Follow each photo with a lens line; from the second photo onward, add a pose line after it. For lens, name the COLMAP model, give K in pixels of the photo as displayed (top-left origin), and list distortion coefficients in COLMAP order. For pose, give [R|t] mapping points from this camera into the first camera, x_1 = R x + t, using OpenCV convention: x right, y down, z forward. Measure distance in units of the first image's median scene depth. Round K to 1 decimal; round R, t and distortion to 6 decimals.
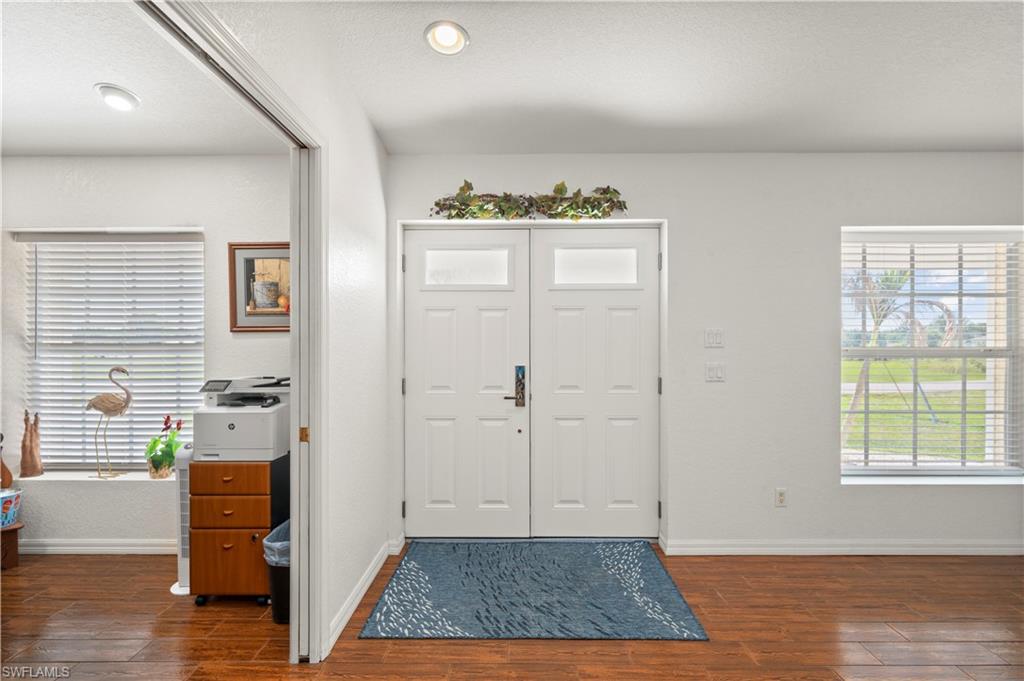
lens RADIAL K [[474.4, 0, 514.7], [0, 474.4, 345.7], [0, 0, 1]] dist [0.001363, -0.000075]
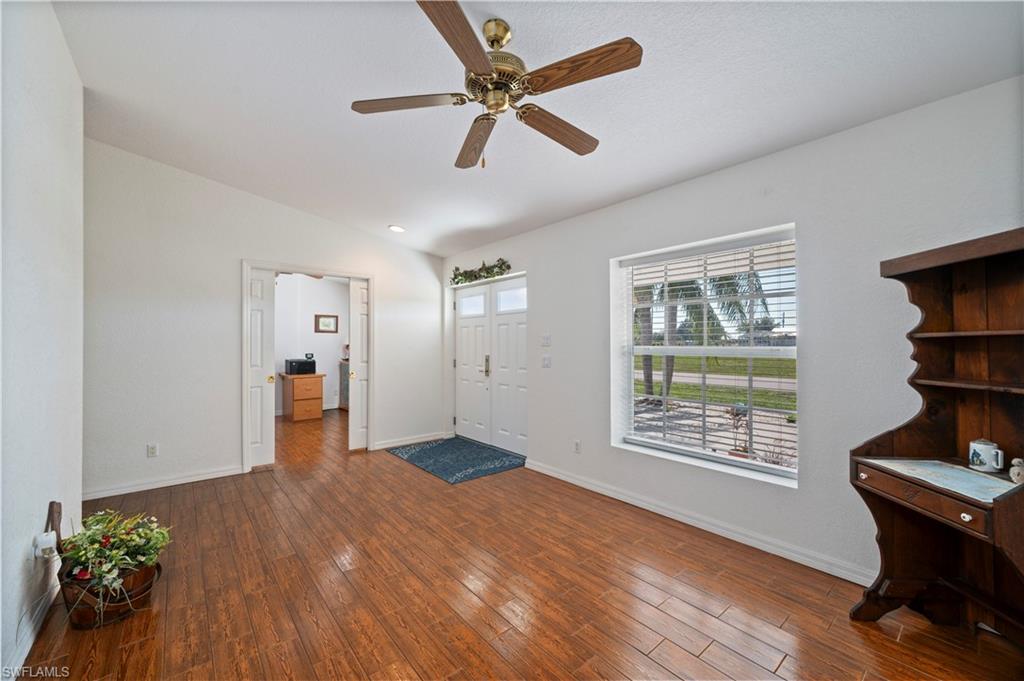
lens RADIAL K [[408.5, 0, 520.9], [0, 408.5, 338.0], [0, 0, 1]] dist [0.001425, 0.000345]
pose [[0.654226, -0.006975, -0.756267, 1.421296], [-0.000198, 0.999956, -0.009394, -0.010602], [0.756299, 0.006296, 0.654196, 0.022712]]
